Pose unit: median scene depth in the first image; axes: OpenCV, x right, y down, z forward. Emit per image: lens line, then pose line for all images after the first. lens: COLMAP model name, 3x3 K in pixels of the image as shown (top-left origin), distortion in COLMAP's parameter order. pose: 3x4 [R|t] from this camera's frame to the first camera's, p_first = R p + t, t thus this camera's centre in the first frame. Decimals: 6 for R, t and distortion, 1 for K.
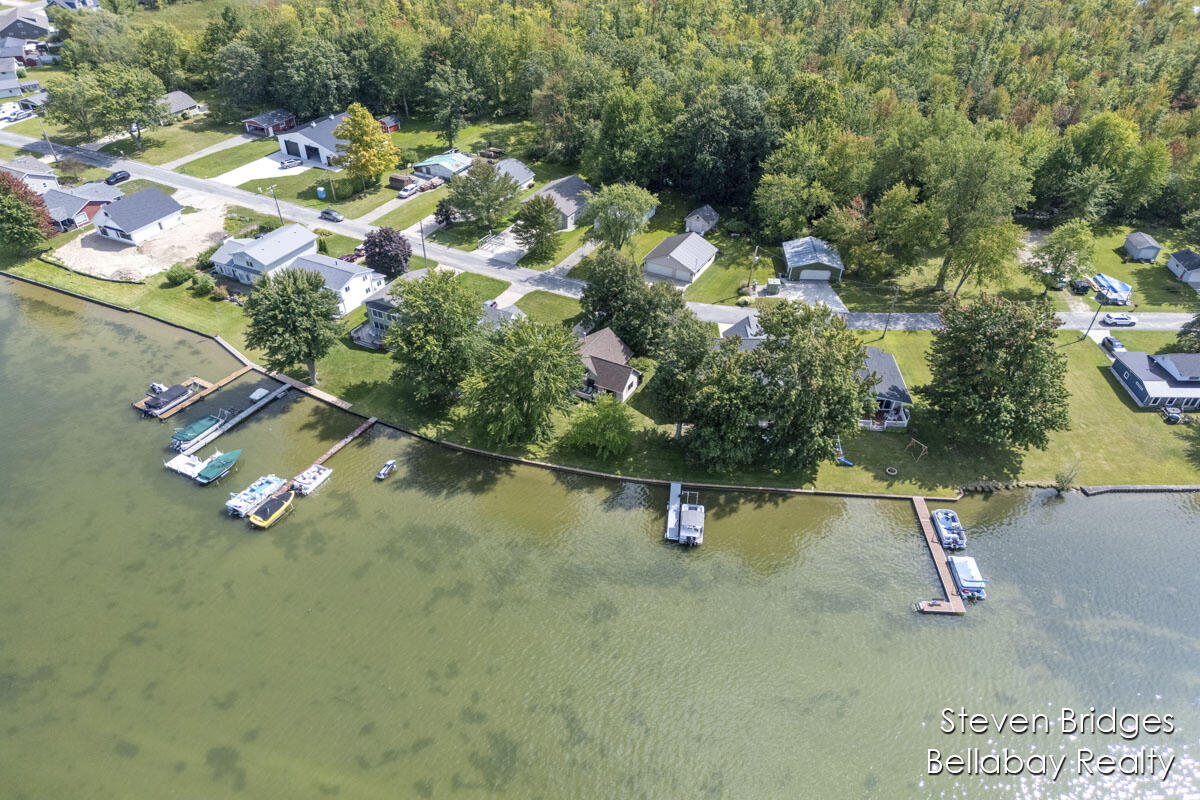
lens RADIAL K [[926.8, 0, 600.0], [0, 926.8, 400.0], [0, 0, 1]] dist [0.063833, -0.066569]
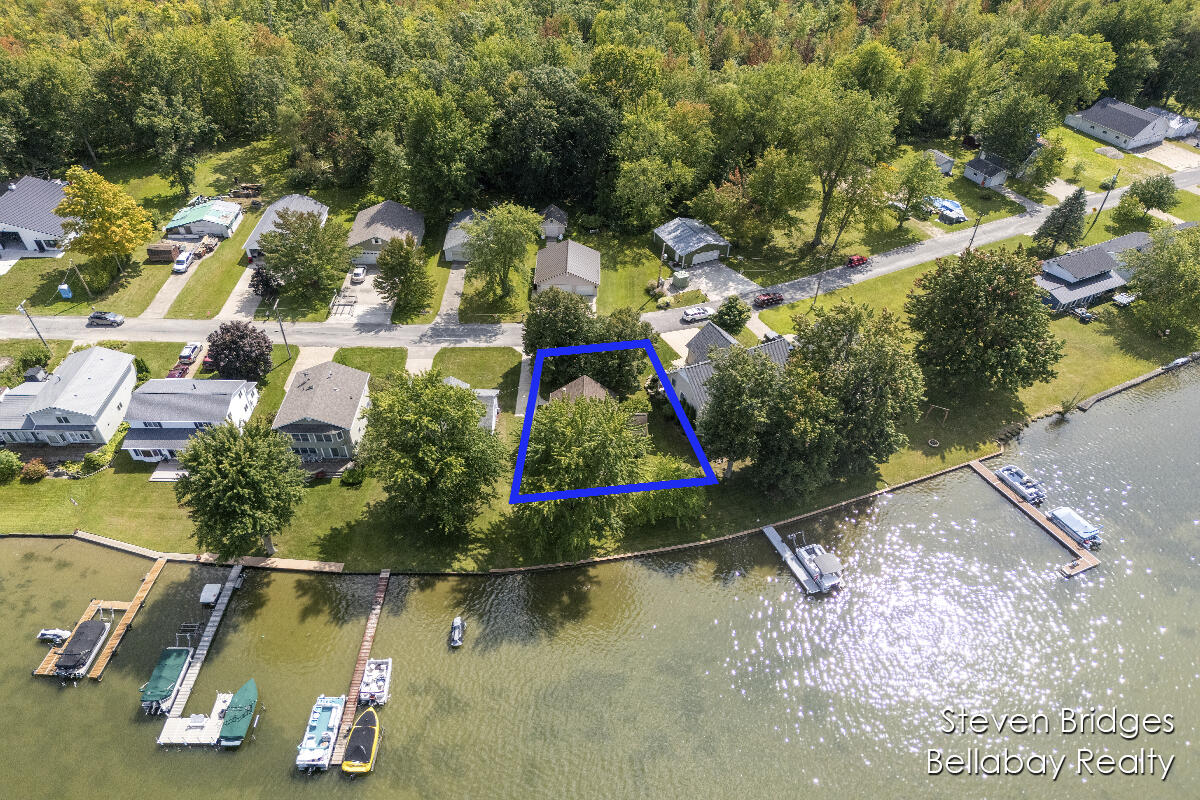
lens RADIAL K [[926.8, 0, 600.0], [0, 926.8, 400.0], [0, 0, 1]] dist [0.063833, -0.066569]
pose [[0.884209, -0.285085, 0.370001, -0.265740], [0.264430, 0.958495, 0.106599, -0.124692], [-0.385034, 0.003584, 0.922895, 0.156584]]
